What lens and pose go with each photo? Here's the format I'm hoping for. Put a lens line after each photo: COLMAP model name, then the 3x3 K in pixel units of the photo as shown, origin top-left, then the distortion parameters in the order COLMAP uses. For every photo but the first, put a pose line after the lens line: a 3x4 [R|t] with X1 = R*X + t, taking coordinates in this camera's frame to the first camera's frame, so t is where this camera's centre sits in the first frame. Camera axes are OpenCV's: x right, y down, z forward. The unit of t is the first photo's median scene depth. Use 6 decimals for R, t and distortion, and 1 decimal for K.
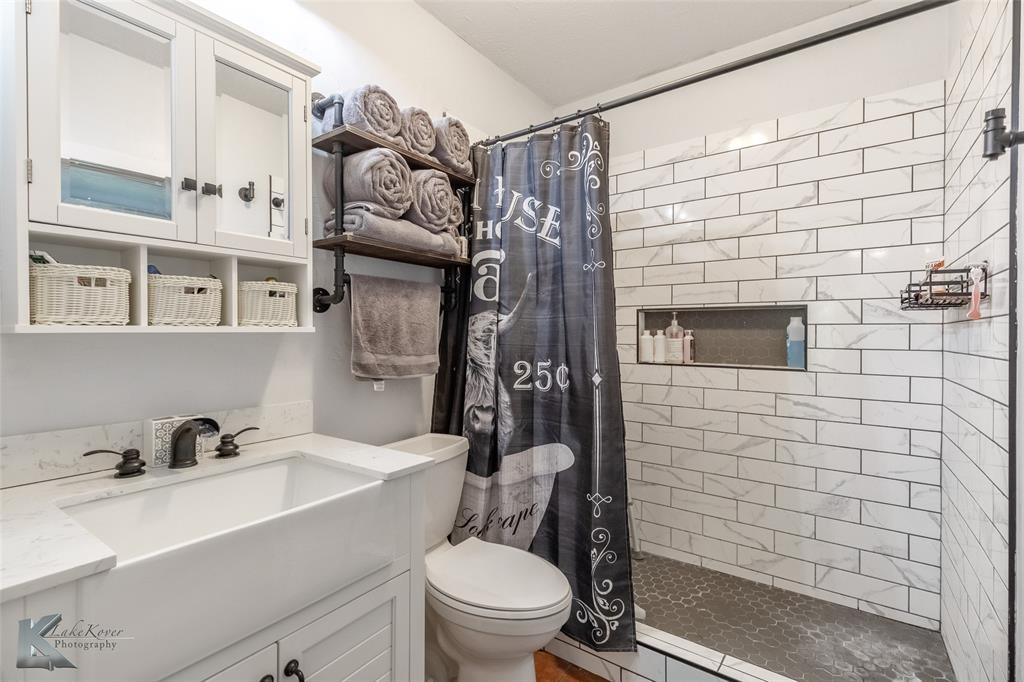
lens RADIAL K [[469.5, 0, 507.6], [0, 469.5, 334.9], [0, 0, 1]] dist [0.001422, 0.000032]
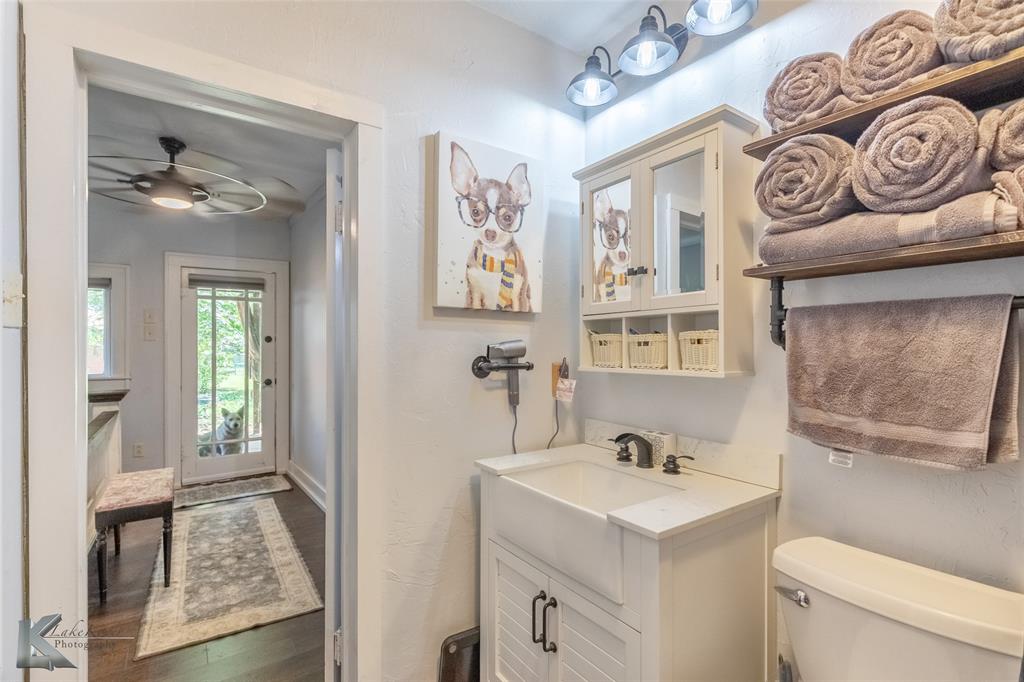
lens RADIAL K [[469.5, 0, 503.7], [0, 469.5, 347.0], [0, 0, 1]] dist [0.001422, 0.000032]
pose [[-0.338802, -0.006533, -0.940835, 0.603059], [-0.005415, 0.999973, -0.004993, -0.055982], [0.940842, 0.003403, -0.338828, 0.816324]]
